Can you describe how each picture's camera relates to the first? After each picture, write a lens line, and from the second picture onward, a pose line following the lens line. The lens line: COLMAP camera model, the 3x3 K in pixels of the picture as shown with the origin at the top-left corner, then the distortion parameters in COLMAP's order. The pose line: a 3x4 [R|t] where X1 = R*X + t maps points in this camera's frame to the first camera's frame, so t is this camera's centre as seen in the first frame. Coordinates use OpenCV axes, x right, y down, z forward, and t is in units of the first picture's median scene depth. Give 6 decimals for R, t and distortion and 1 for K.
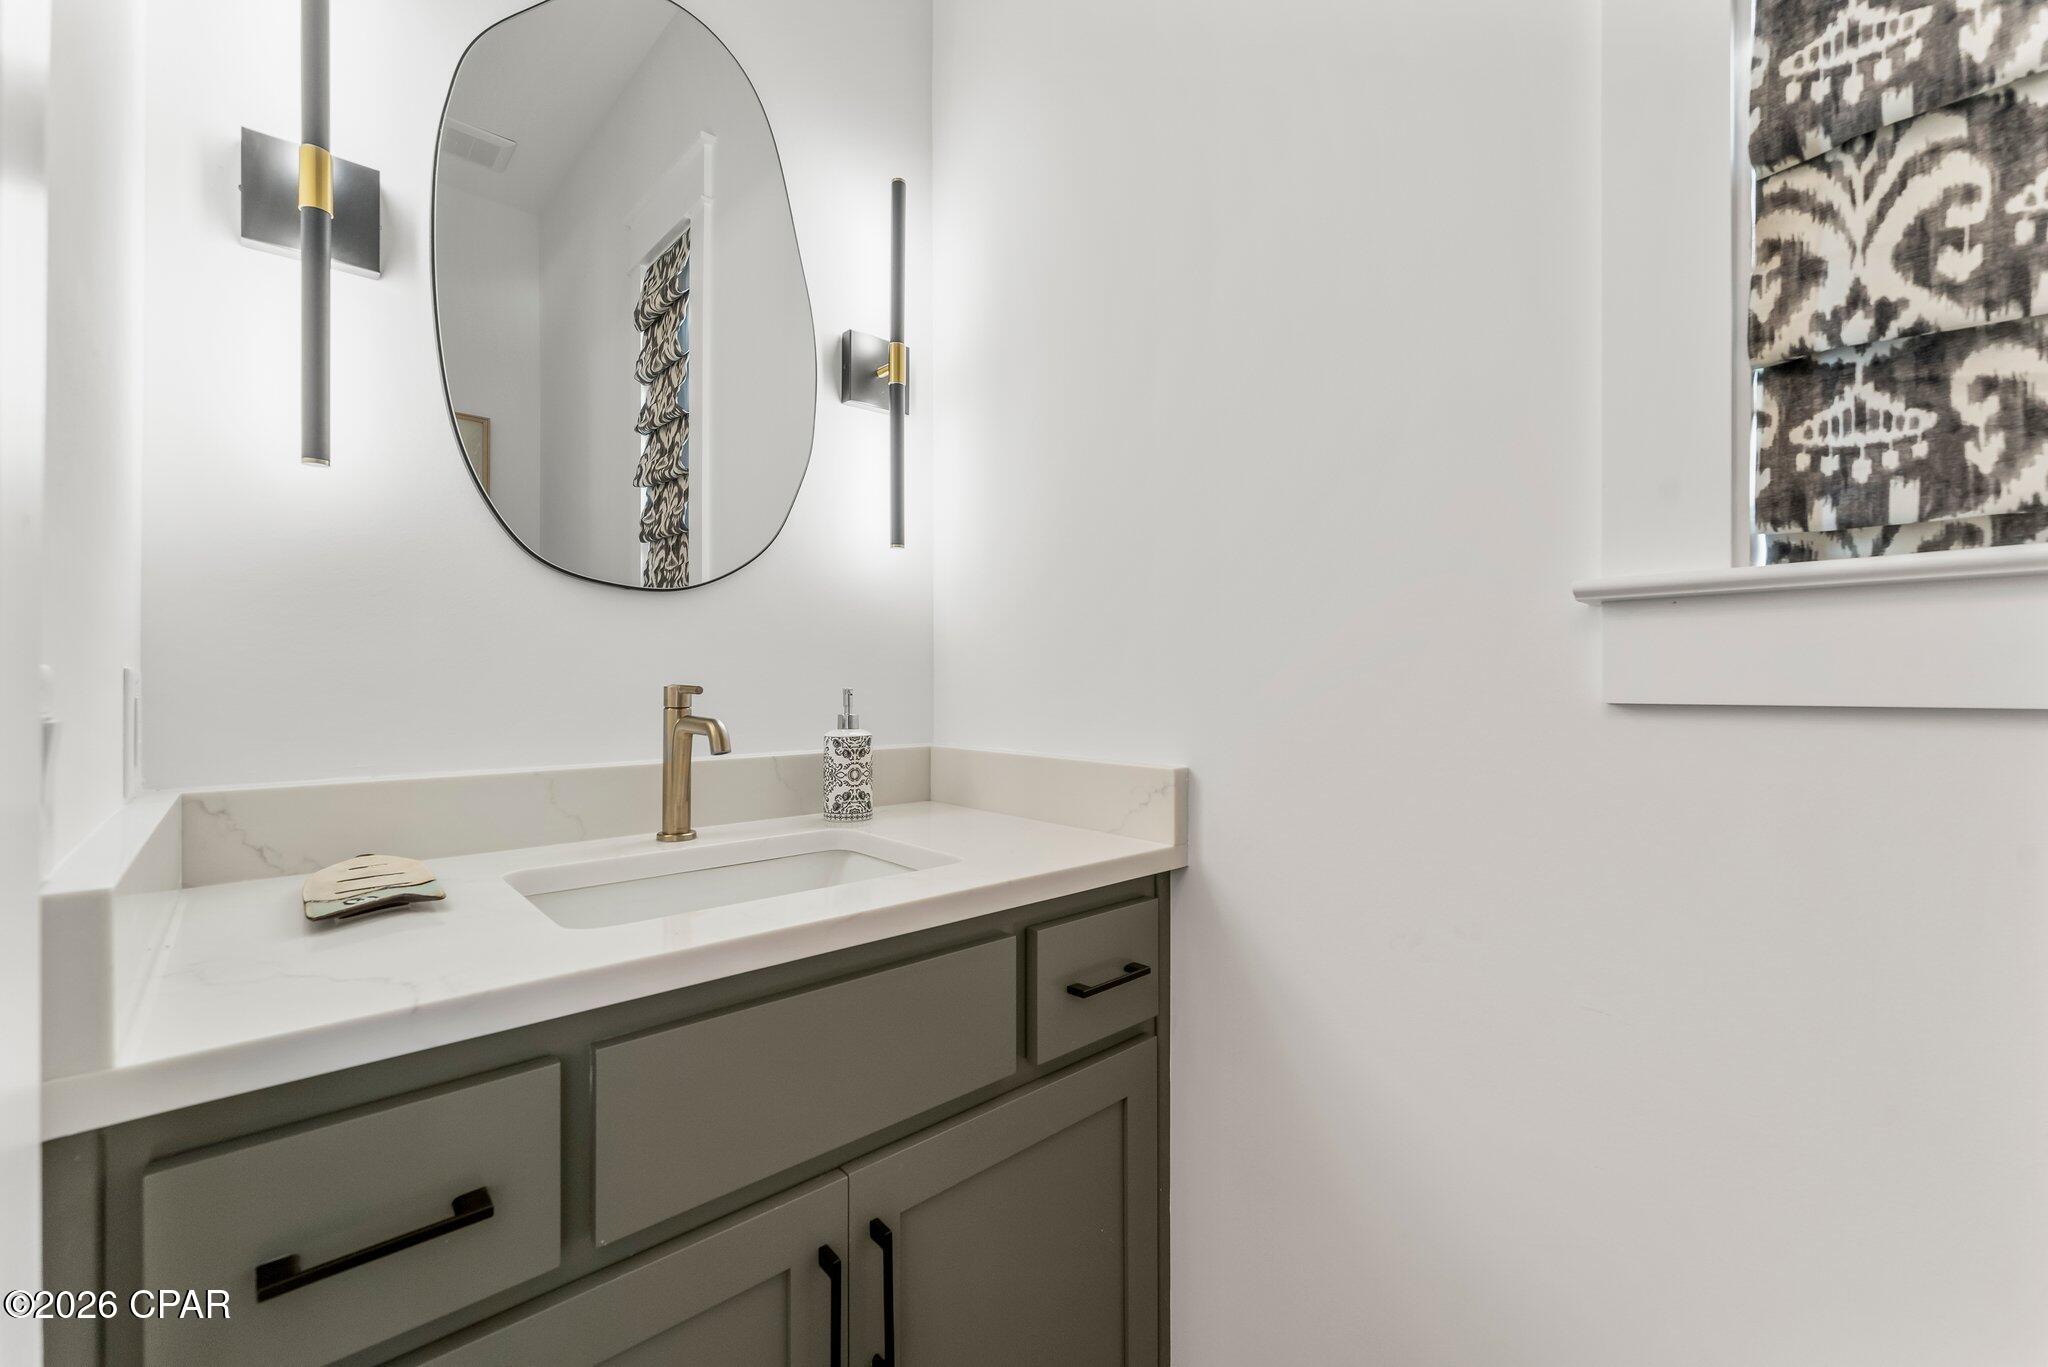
lens RADIAL K [[832.1, 0, 1021.2], [0, 832.1, 681.3], [0, 0, 1]] dist [0.000785, 0.000007]
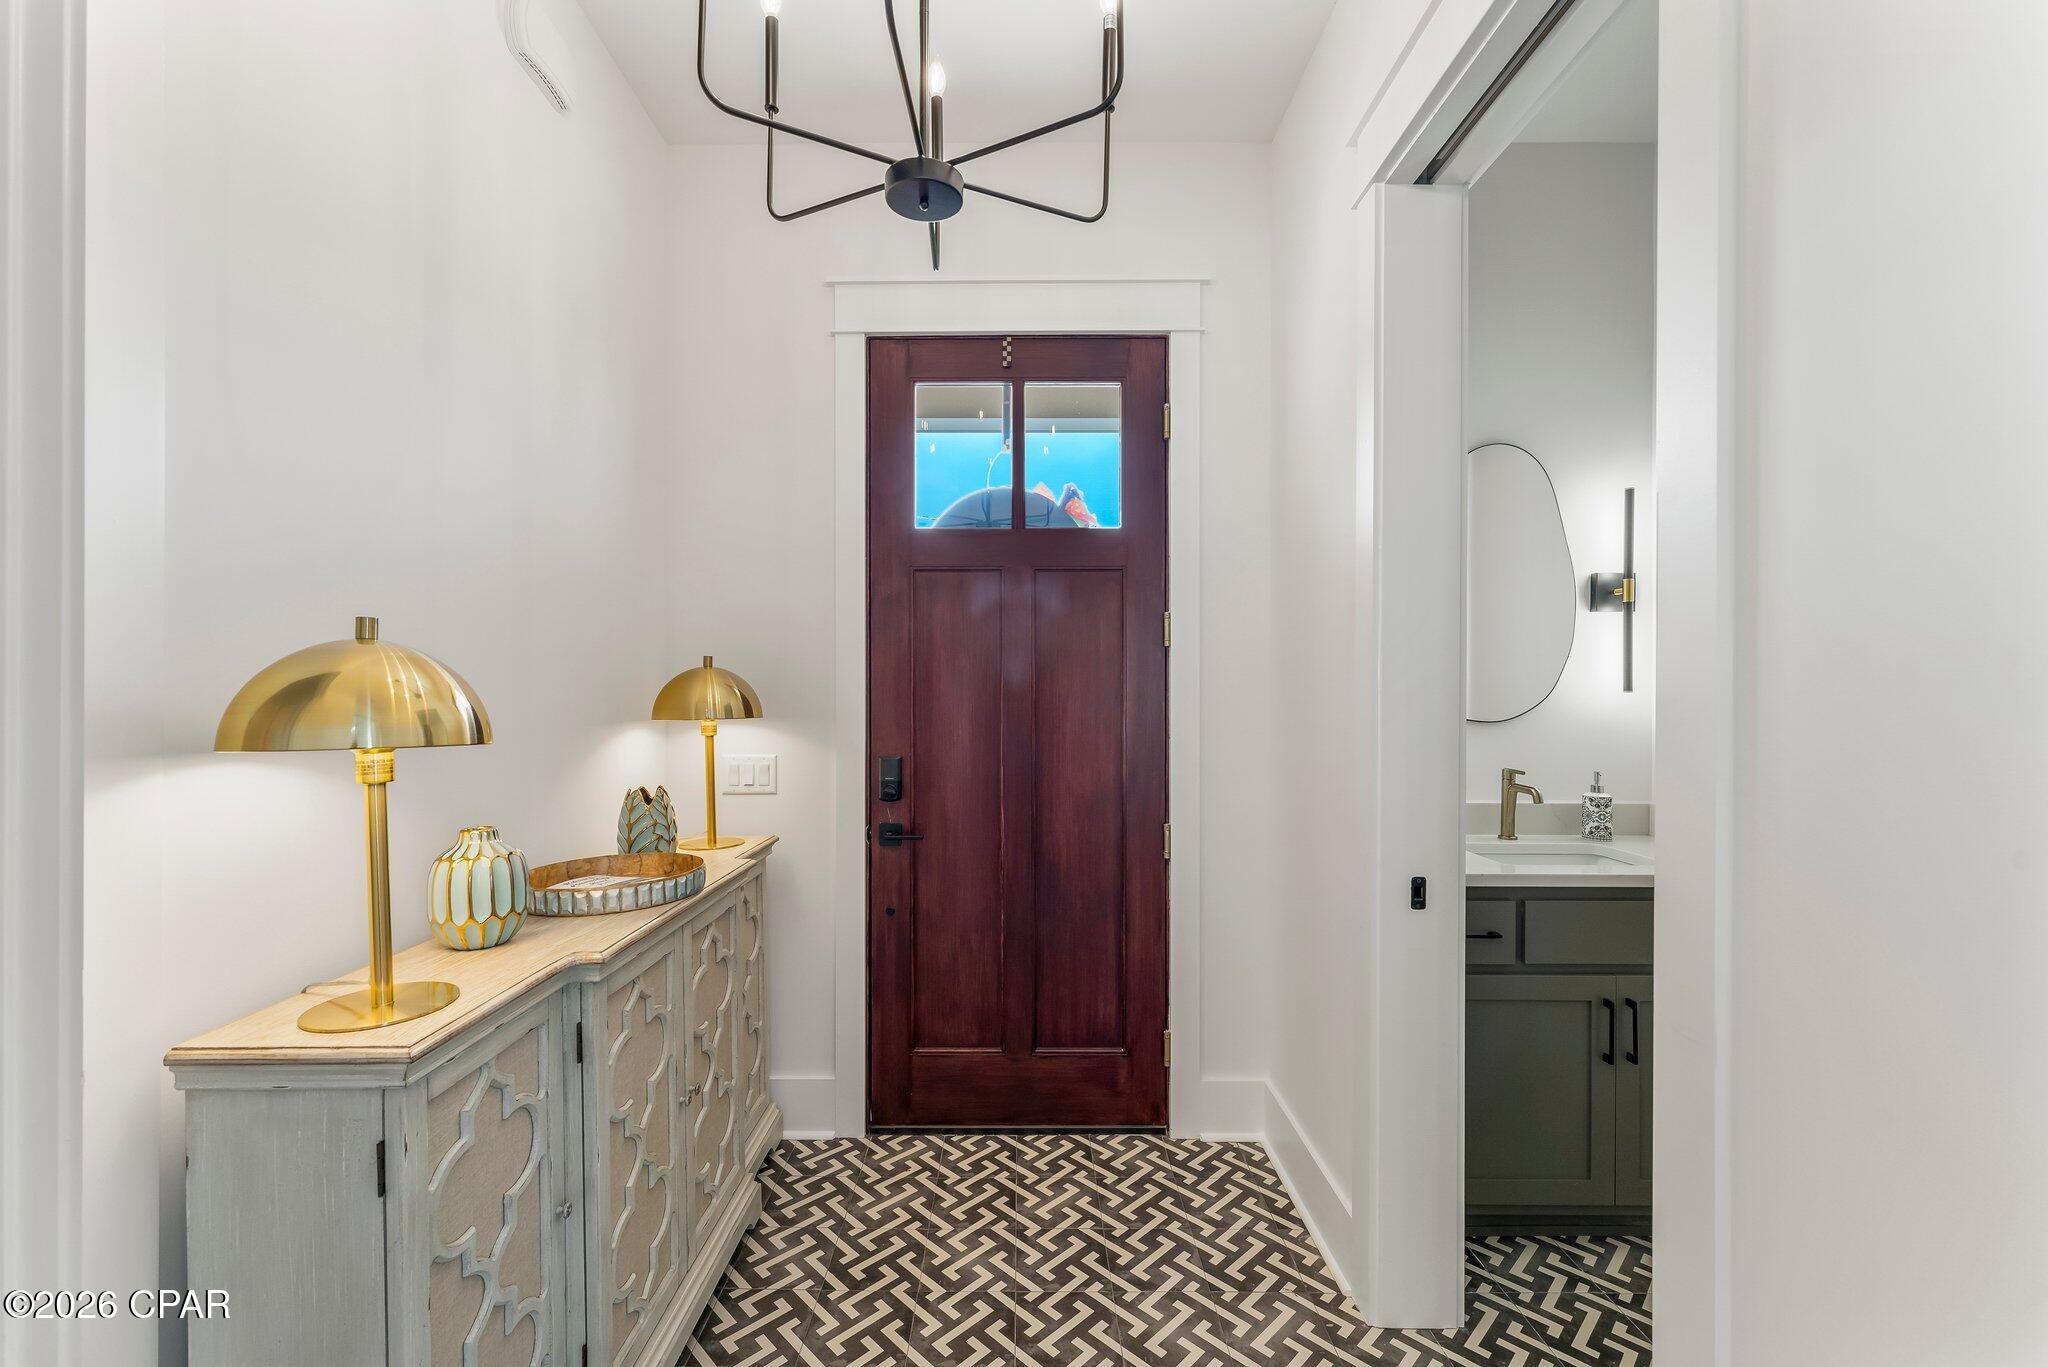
lens RADIAL K [[832.1, 0, 1021.2], [0, 832.1, 681.3], [0, 0, 1]] dist [0.000785, 0.000007]
pose [[0.736655, 0.002306, -0.676265, 0.107505], [-0.003435, 0.999994, -0.000331, -0.191474], [0.676260, 0.002567, 0.736658, -1.290696]]
